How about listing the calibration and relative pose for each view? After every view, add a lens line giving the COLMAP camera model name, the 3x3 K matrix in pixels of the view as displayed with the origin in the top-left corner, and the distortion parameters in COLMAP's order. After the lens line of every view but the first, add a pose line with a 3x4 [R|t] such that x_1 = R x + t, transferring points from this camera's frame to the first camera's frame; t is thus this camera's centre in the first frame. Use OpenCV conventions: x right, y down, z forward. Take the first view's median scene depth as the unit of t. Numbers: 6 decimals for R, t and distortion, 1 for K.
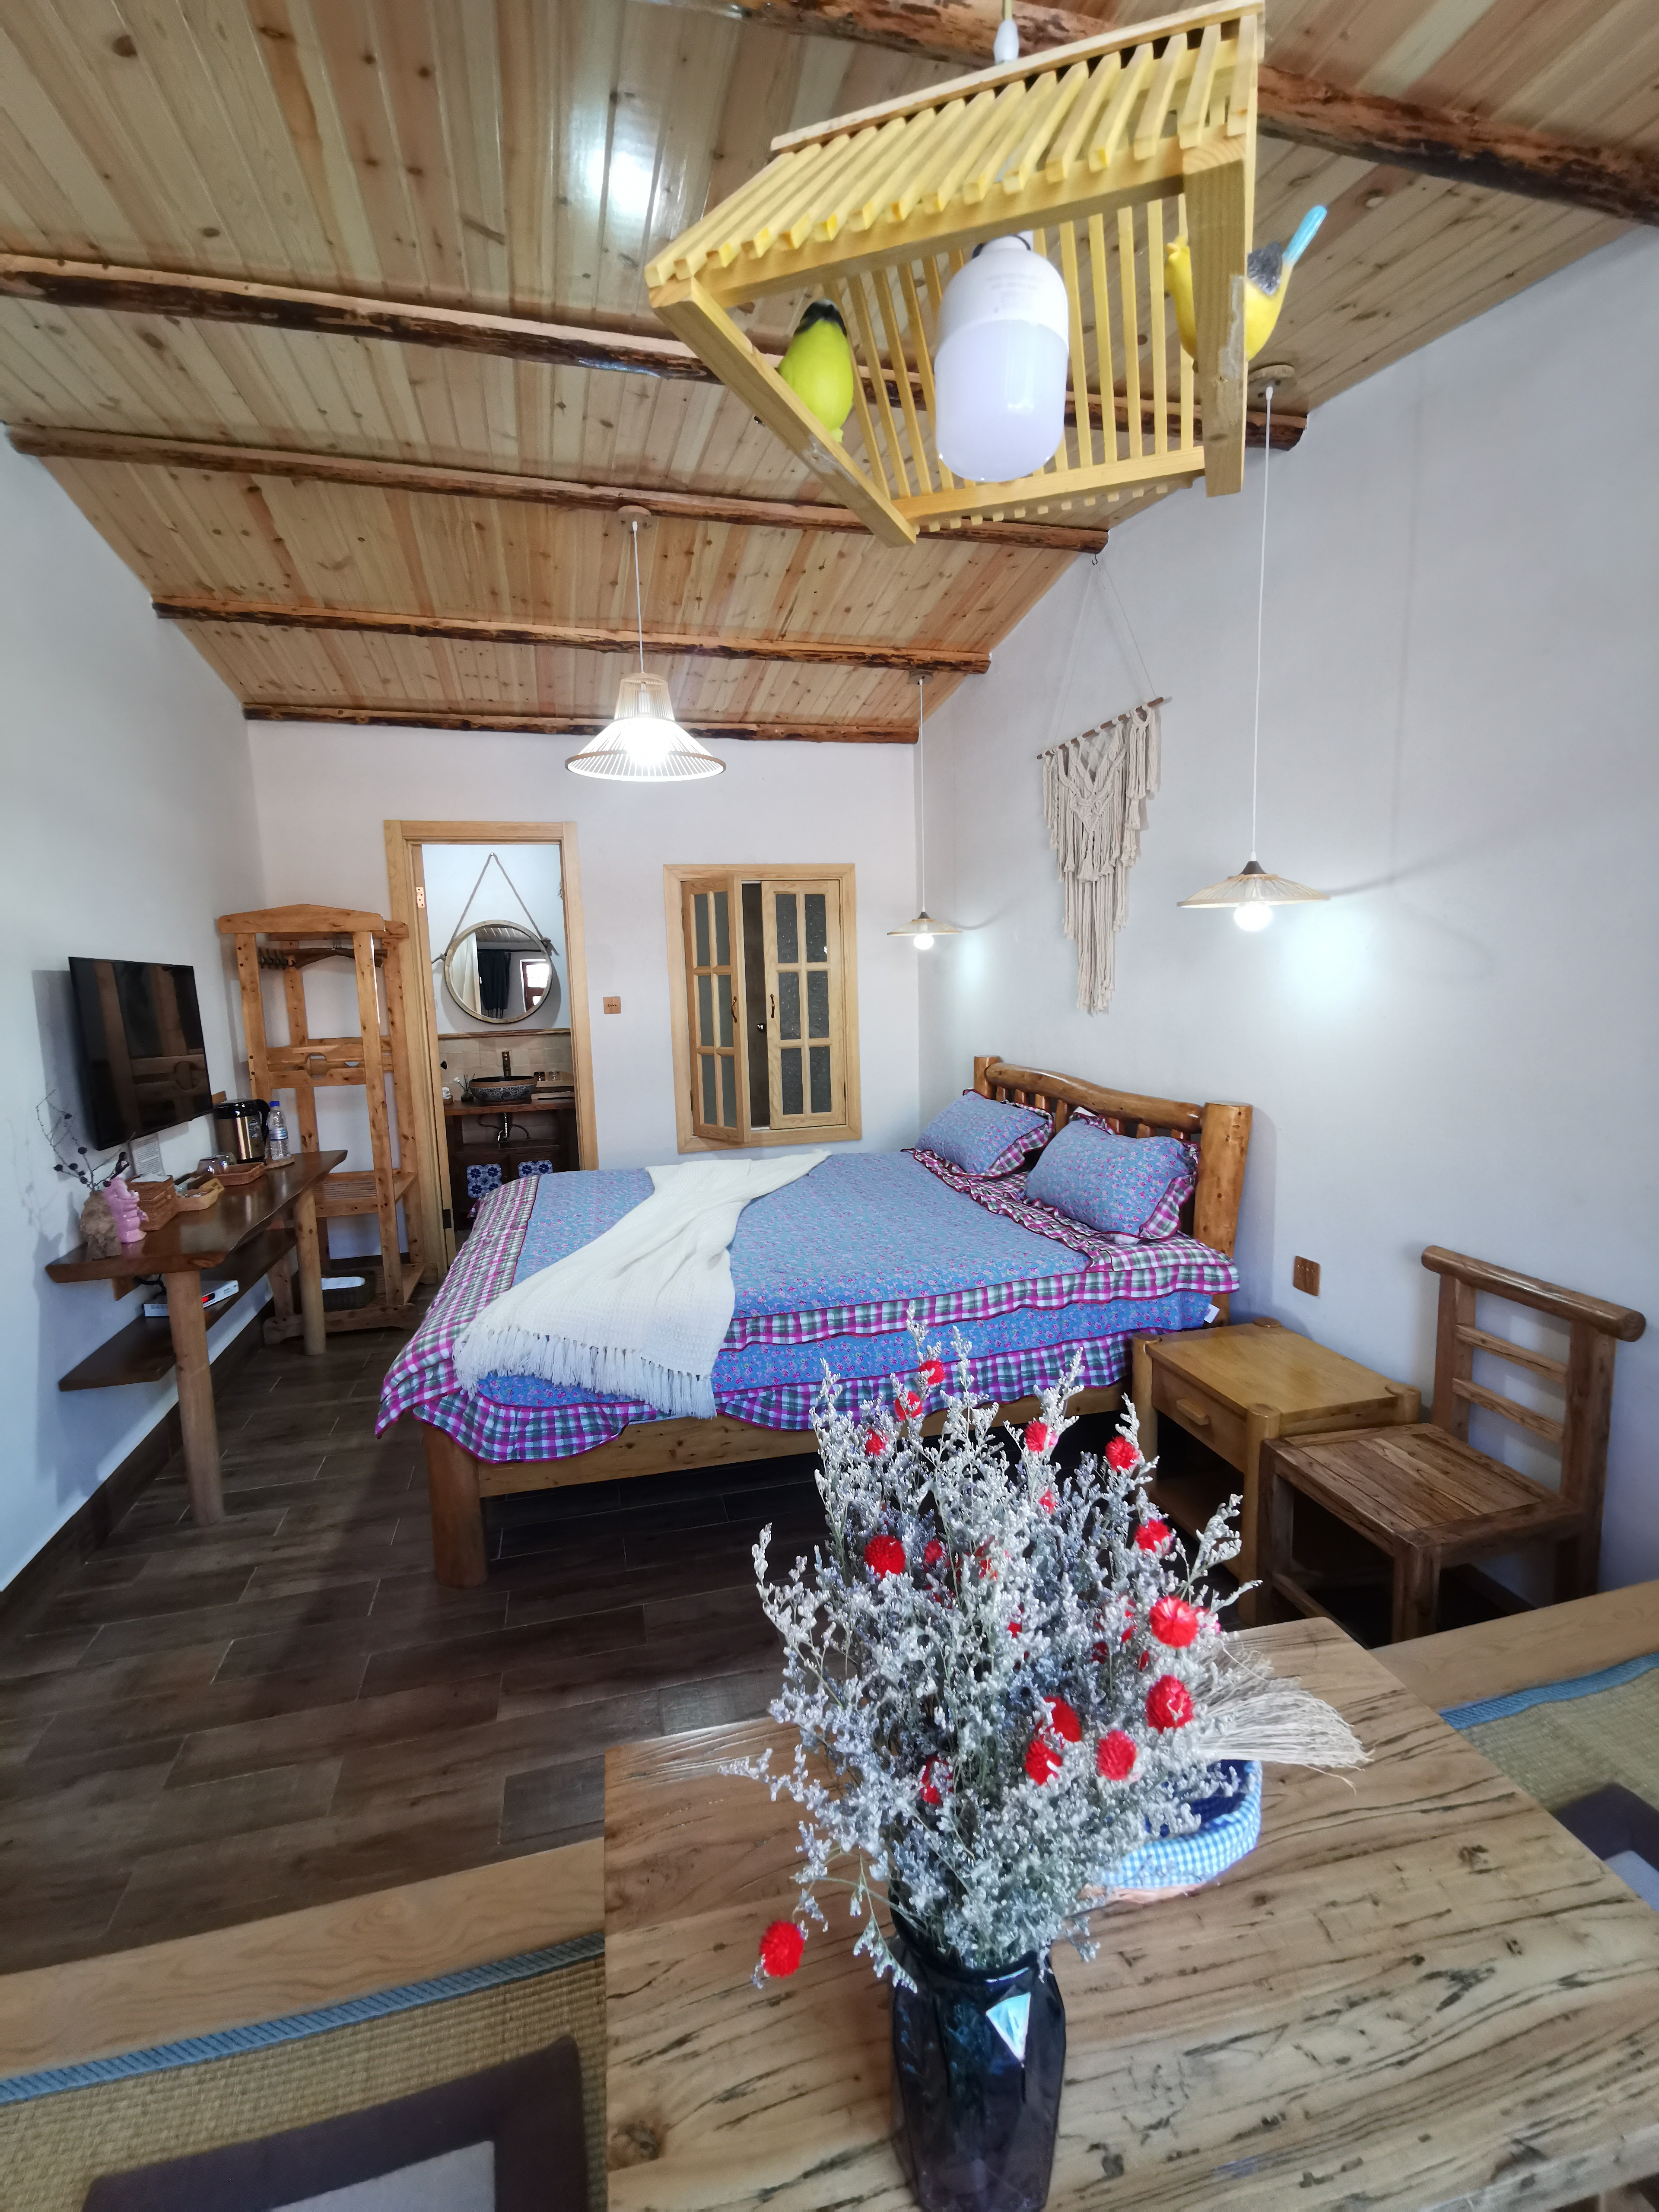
lens RADIAL K [[1013.8, 0, 821.7], [0, 1013.8, 1100.7], [0, 0, 1]] dist [0.132585, 0.000100]
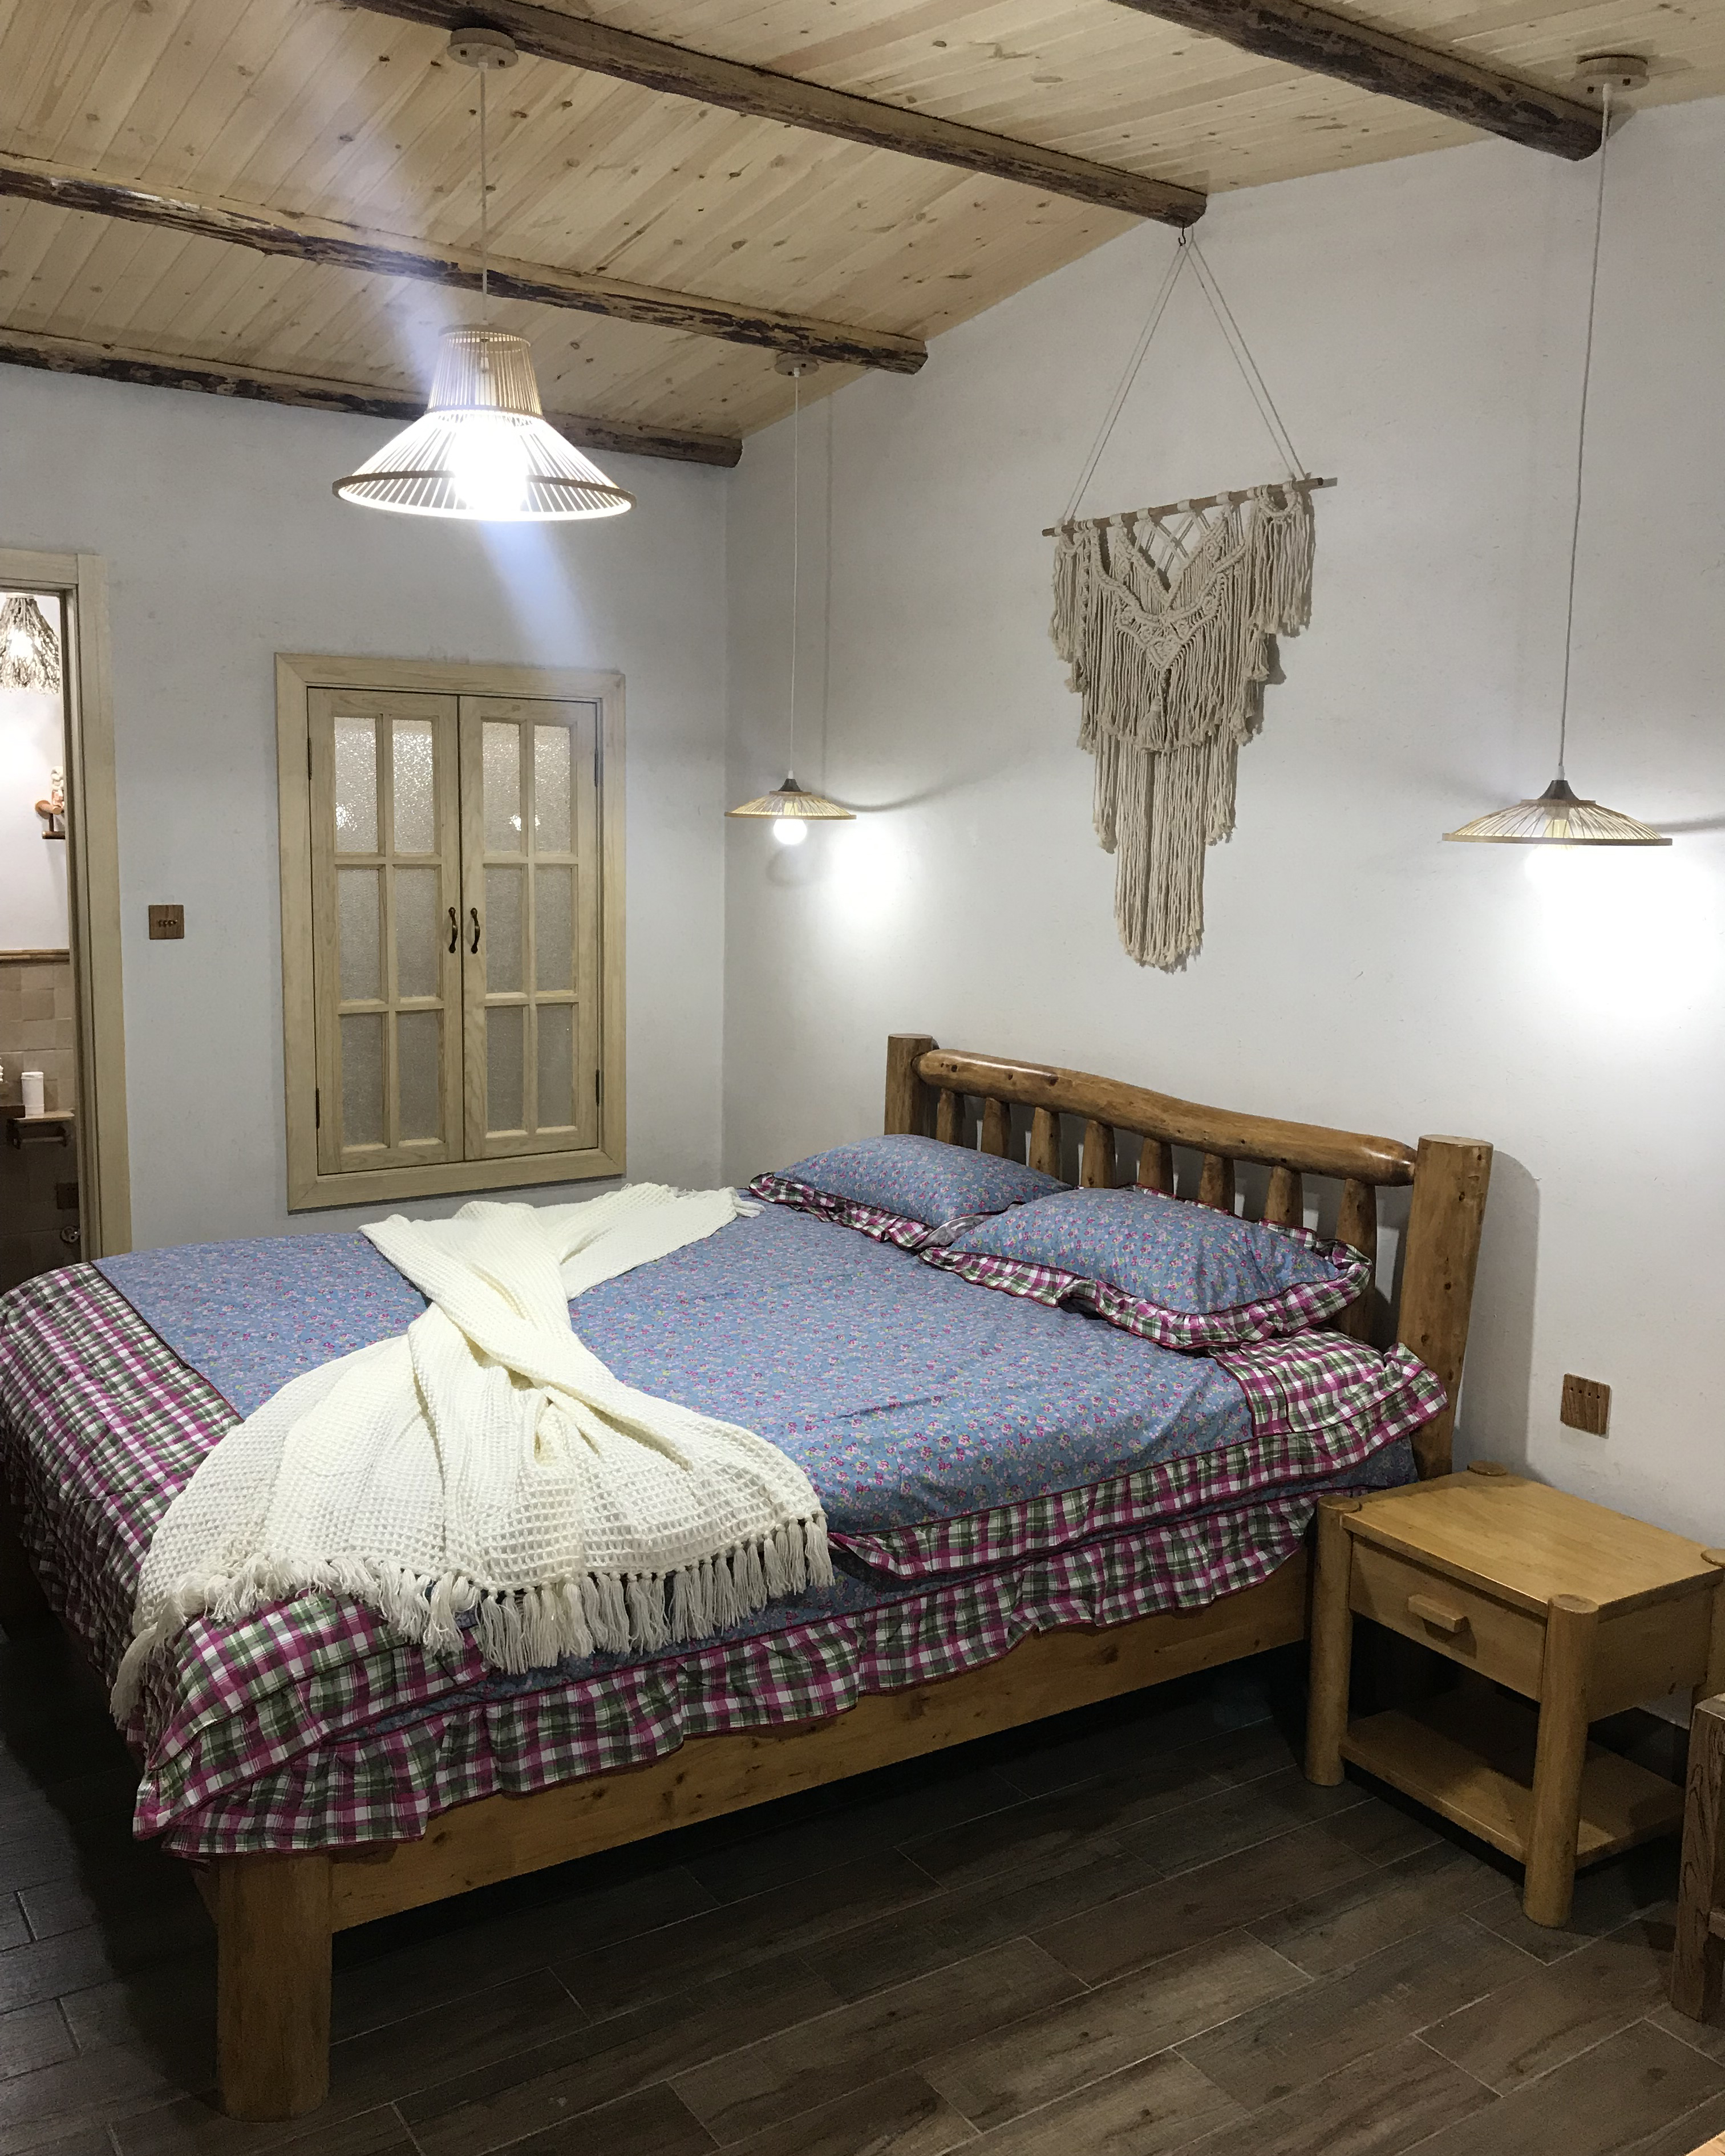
lens RADIAL K [[1853.5, 0, 867.8], [0, 1853.5, 1079.8], [0, 0, 1]] dist [0.088449, -0.007751]
pose [[0.952918, 0.002844, 0.303215, -0.220610], [-0.002734, 0.999996, -0.000786, -0.022509], [-0.303216, -0.000080, 0.952922, 0.017913]]
